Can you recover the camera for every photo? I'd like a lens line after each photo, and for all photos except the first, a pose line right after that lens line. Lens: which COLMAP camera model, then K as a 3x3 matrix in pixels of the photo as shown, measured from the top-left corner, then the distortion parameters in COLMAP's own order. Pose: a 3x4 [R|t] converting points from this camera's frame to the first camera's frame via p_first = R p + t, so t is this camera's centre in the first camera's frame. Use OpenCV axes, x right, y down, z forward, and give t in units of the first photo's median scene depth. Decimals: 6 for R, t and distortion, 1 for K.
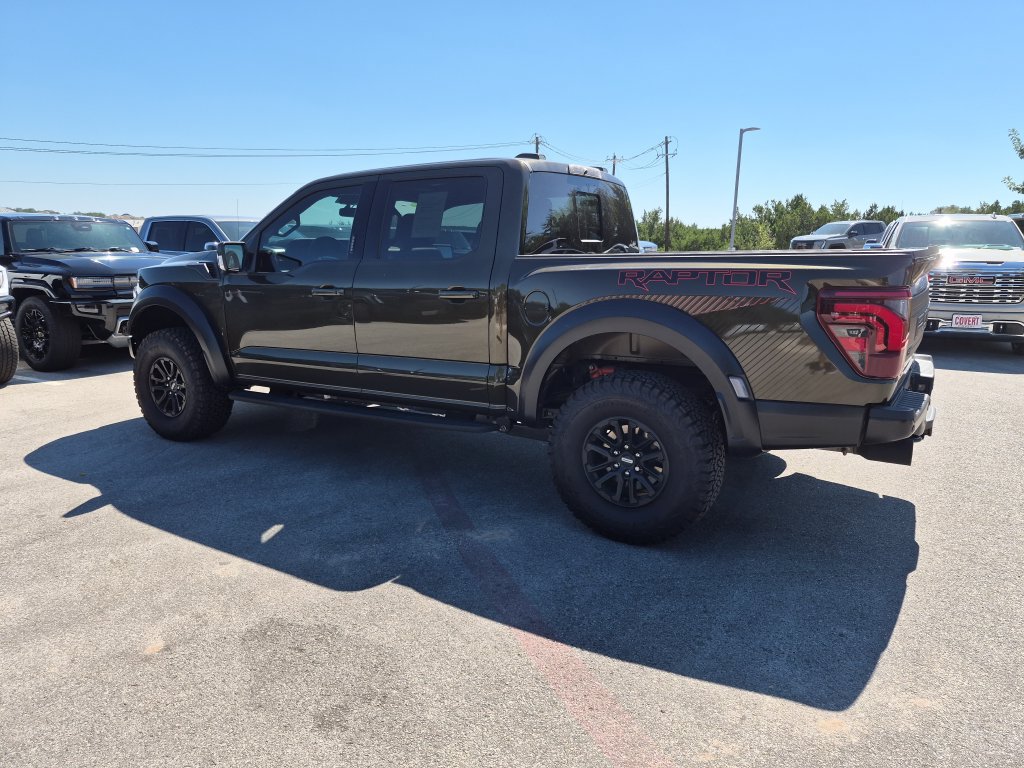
lens RADIAL K [[709.3, 0, 513.5], [0, 709.3, 376.5], [0, 0, 1]] dist [0.063177, -0.065539]
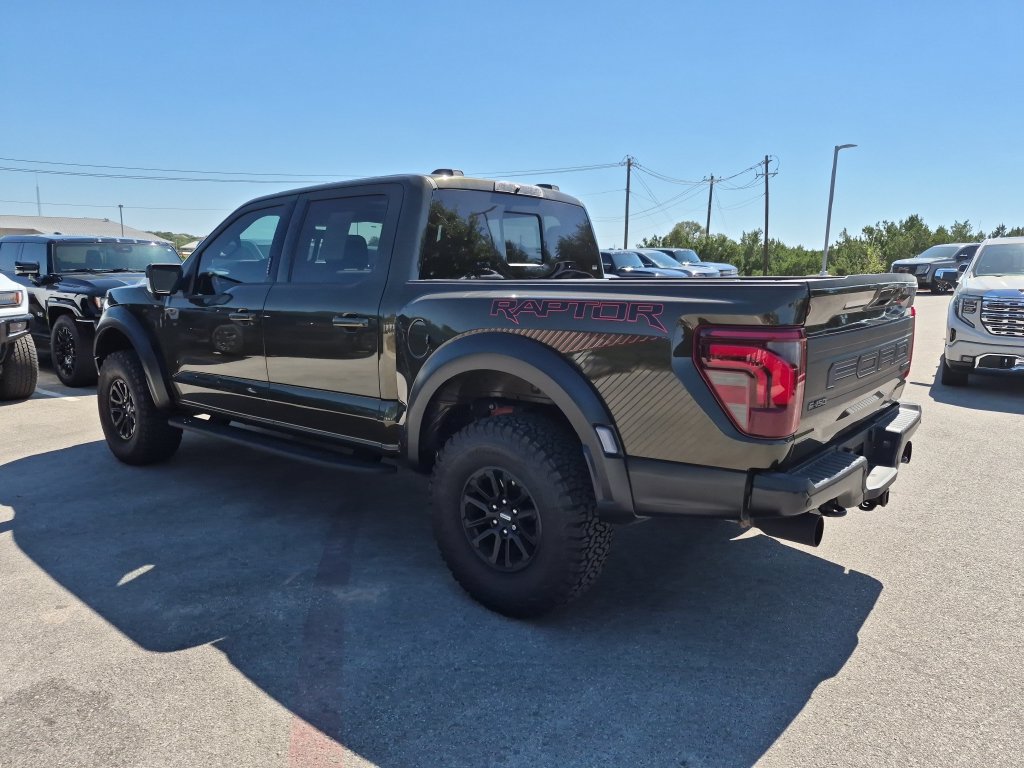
lens RADIAL K [[709.3, 0, 510.5], [0, 709.3, 377.8], [0, 0, 1]] dist [0.063177, -0.065539]
pose [[0.990078, 0.026932, -0.137916, 0.248898], [-0.030791, 0.999190, -0.025923, -0.026235], [0.137106, 0.029912, 0.990105, 0.120304]]
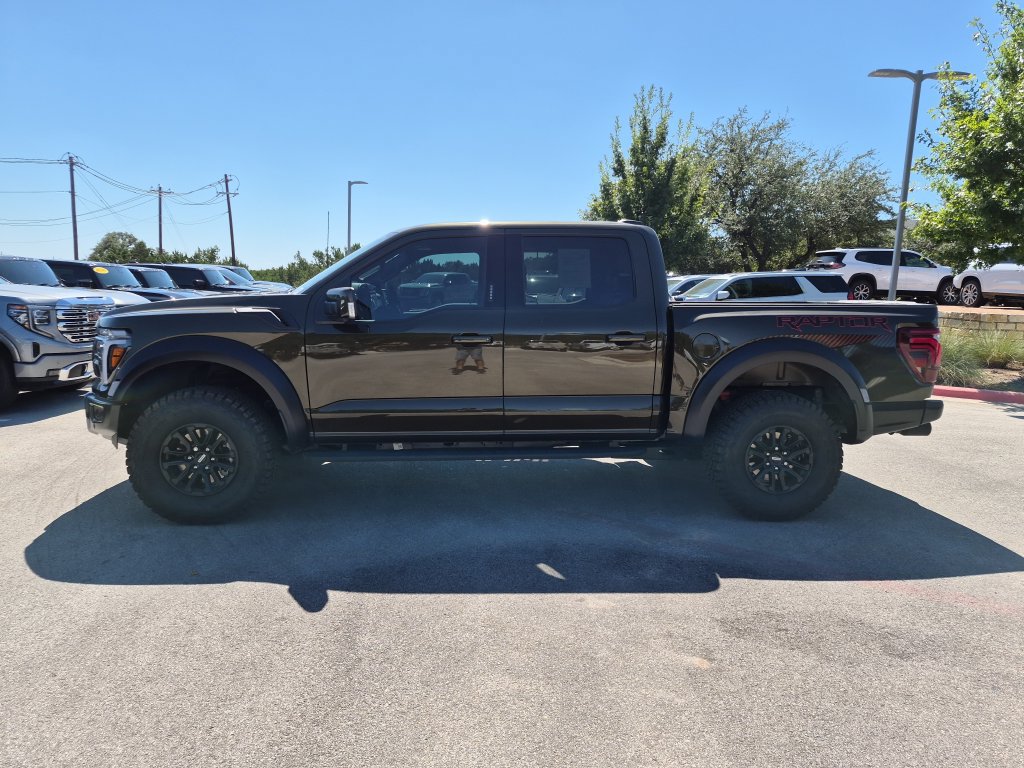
lens RADIAL K [[709.3, 0, 517.2], [0, 709.3, 381.0], [0, 0, 1]] dist [0.063177, -0.065539]
pose [[0.808834, -0.054545, 0.585502, -0.896894], [0.085006, 0.996076, -0.024637, -0.031886], [-0.581860, 0.069698, 0.810297, 0.162998]]
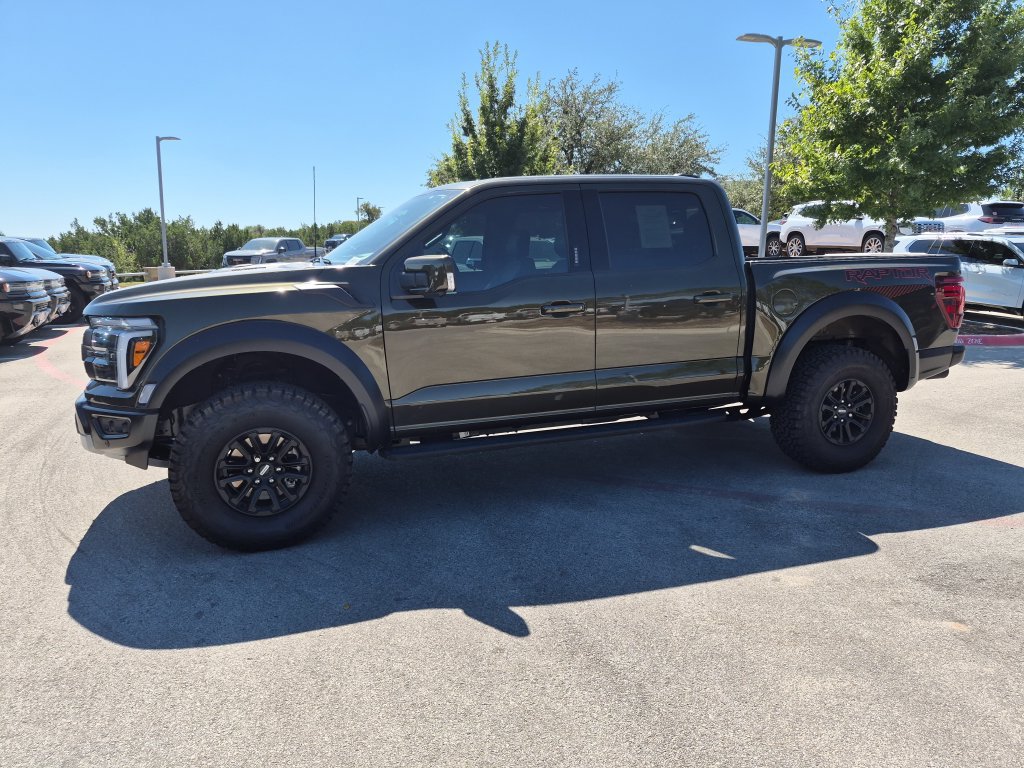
lens RADIAL K [[709.3, 0, 517.5], [0, 709.3, 378.9], [0, 0, 1]] dist [0.063177, -0.065539]
pose [[0.629908, -0.135510, 0.764756, -1.126285], [0.149517, 0.987401, 0.051808, -0.094972], [-0.762142, 0.081710, 0.642233, 0.519828]]
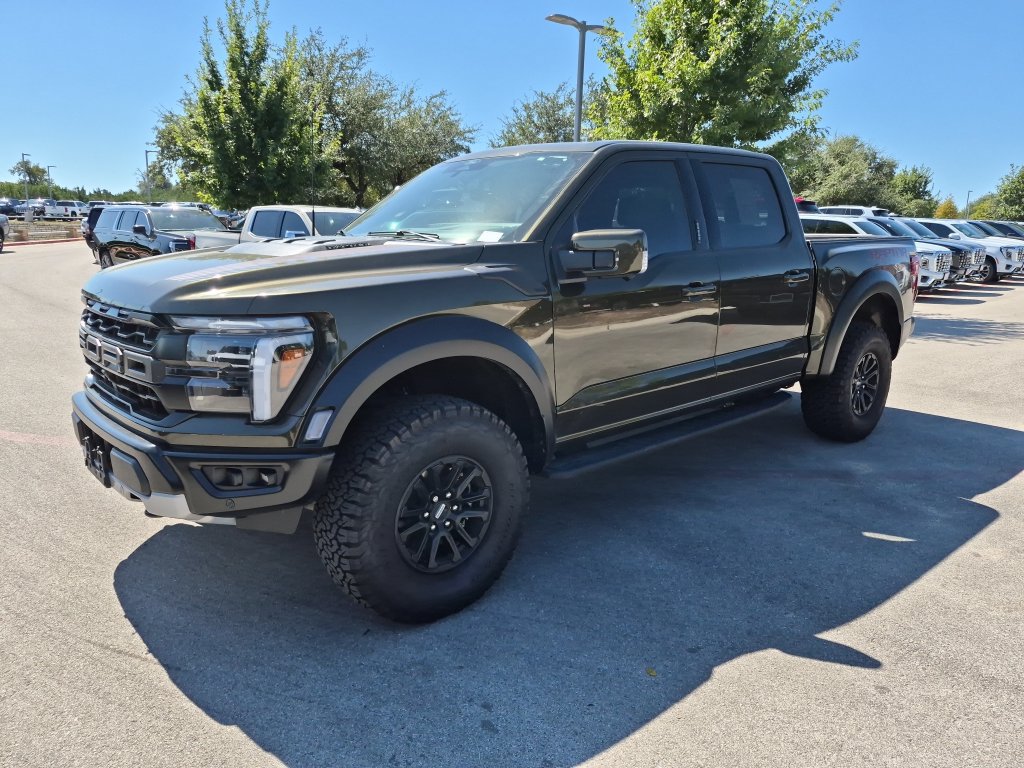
lens RADIAL K [[709.3, 0, 511.1], [0, 709.3, 381.0], [0, 0, 1]] dist [0.063177, -0.065539]
pose [[0.293306, -0.191619, 0.936618, -1.251934], [0.167386, 0.974867, 0.147026, -0.195108], [-0.941251, 0.113653, 0.318009, 1.062132]]
